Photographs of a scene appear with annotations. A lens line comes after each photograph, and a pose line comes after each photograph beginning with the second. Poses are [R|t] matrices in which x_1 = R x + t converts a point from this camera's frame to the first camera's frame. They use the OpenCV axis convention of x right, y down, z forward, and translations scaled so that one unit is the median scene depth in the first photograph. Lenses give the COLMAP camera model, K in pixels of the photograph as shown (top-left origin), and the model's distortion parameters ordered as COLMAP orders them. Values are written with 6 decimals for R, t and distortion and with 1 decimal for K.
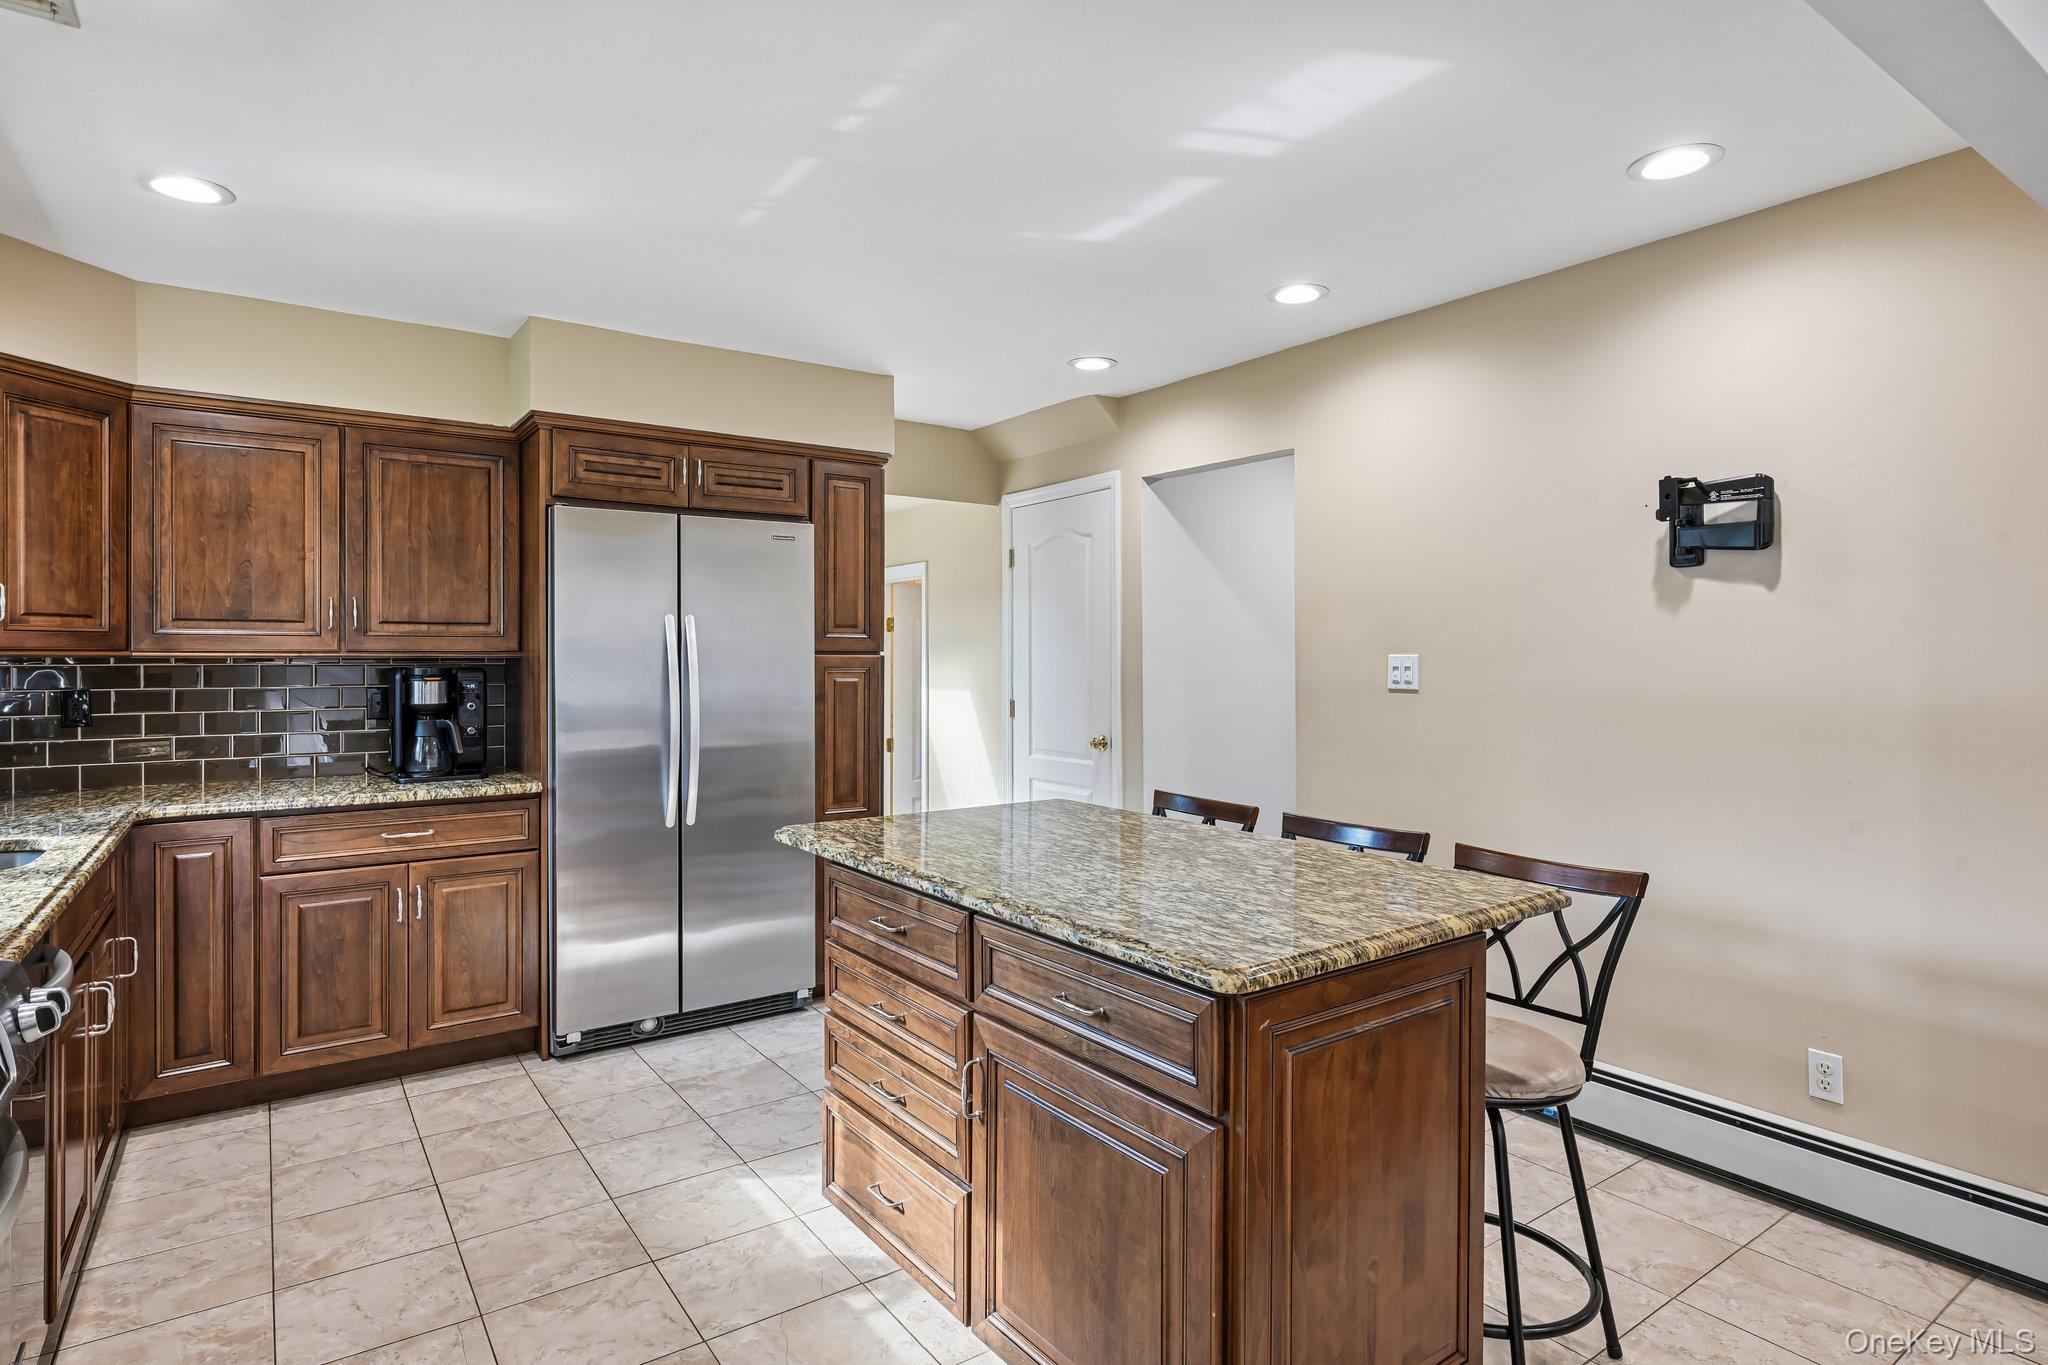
lens RADIAL K [[1070.4, 0, 1011.5], [0, 1070.4, 671.8], [0, 0, 1]] dist [-0.003058, 0.002359]
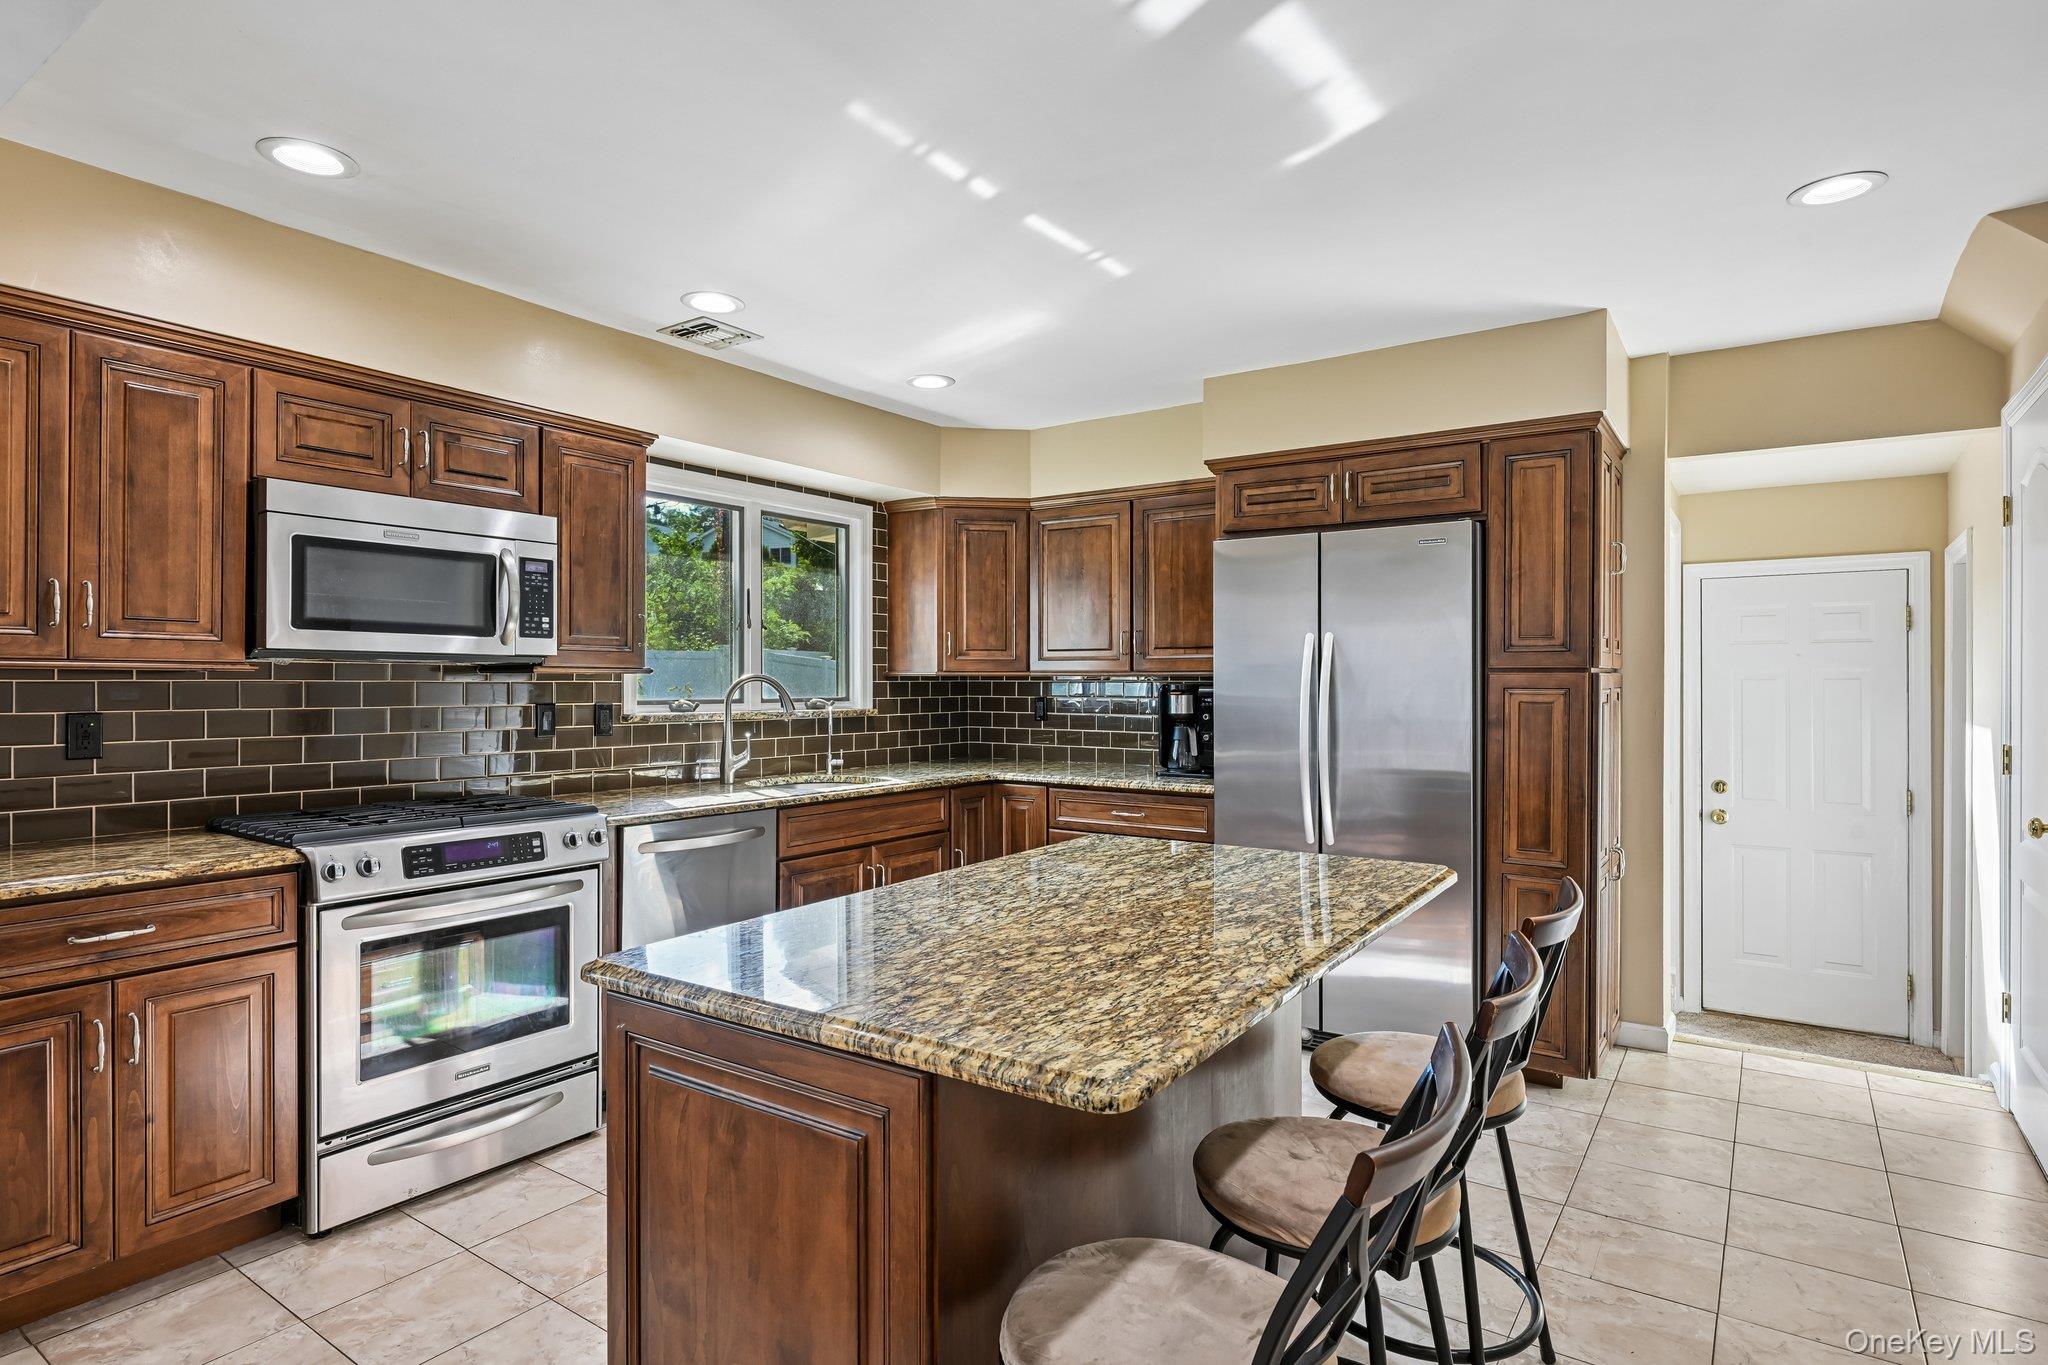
lens RADIAL K [[1070.4, 0, 1032.0], [0, 1070.4, 680.7], [0, 0, 1]] dist [-0.003058, 0.002359]
pose [[0.357842, 0.001768, -0.933781, 0.555564], [-0.011152, 0.999935, -0.002380, -0.002965], [0.933716, 0.011266, 0.357838, 0.410243]]
